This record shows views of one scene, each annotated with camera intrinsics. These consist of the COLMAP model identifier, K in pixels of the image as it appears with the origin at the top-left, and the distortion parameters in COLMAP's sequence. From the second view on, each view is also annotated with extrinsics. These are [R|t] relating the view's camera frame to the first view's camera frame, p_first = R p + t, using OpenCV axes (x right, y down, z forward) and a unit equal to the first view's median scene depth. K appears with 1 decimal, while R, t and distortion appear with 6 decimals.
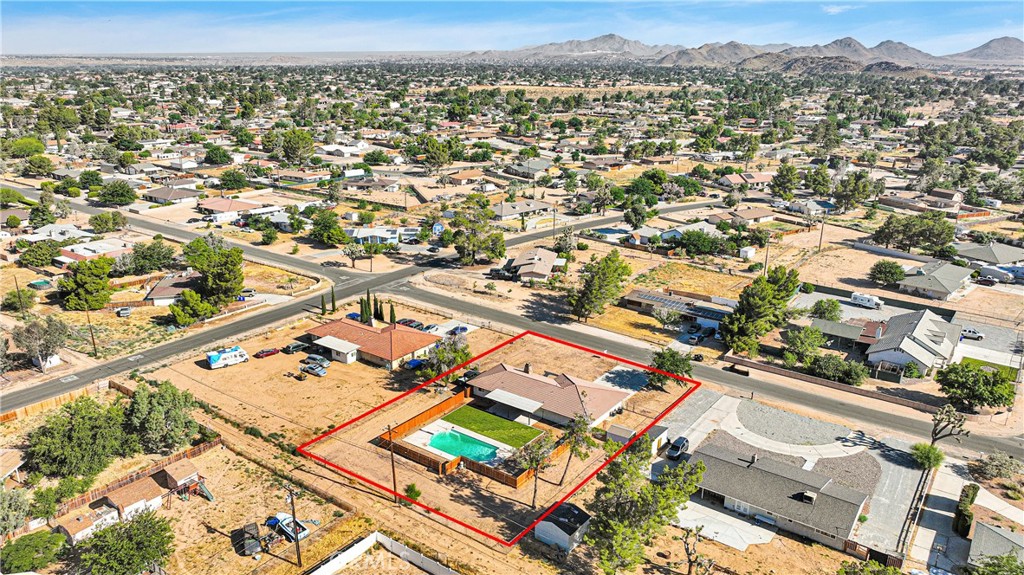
lens RADIAL K [[727.8, 0, 507.3], [0, 727.8, 290.7], [0, 0, 1]] dist [0.006300, 0.008664]
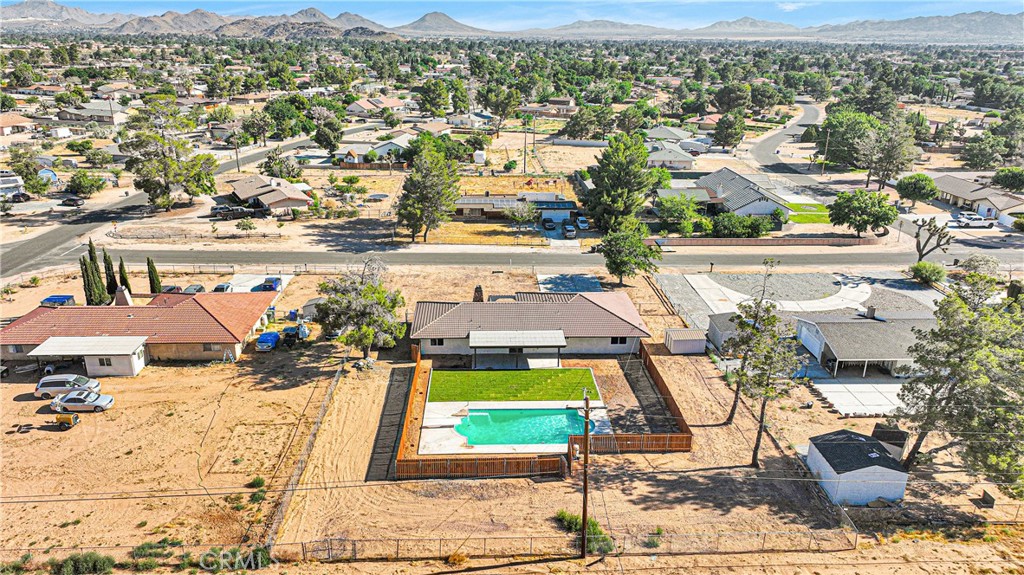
lens RADIAL K [[727.8, 0, 507.3], [0, 727.8, 290.7], [0, 0, 1]] dist [0.006300, 0.008664]
pose [[0.781147, -0.208252, 0.588593, -0.306956], [0.189480, 0.977343, 0.094330, 0.045552], [-0.594901, 0.037841, 0.802908, 0.447536]]
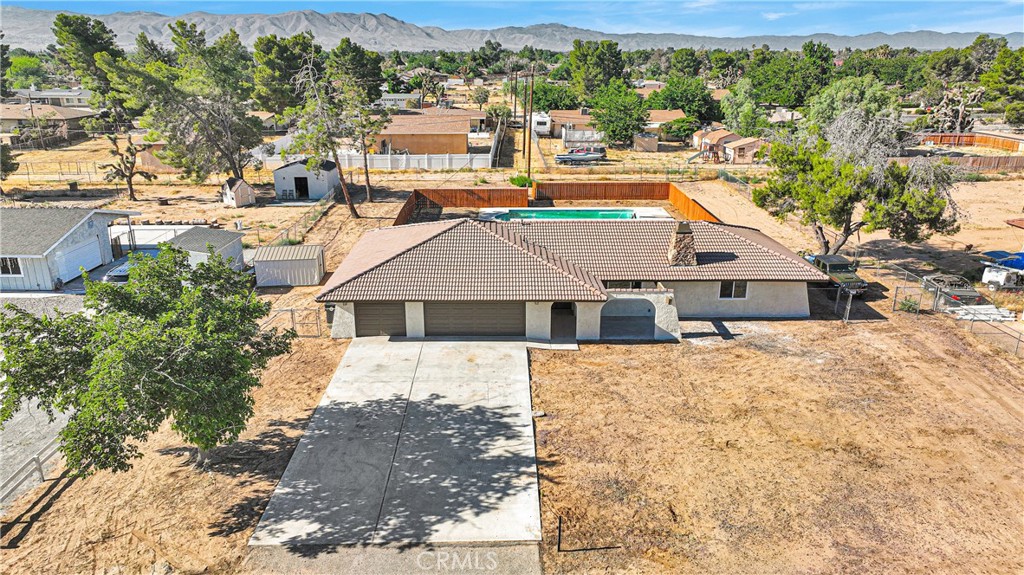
lens RADIAL K [[727.8, 0, 507.3], [0, 727.8, 290.7], [0, 0, 1]] dist [0.006300, 0.008664]
pose [[-0.801281, 0.176776, -0.571576, 0.238329], [-0.194793, 0.826215, 0.528606, -0.015347], [0.565690, 0.534900, -0.627596, 1.086809]]
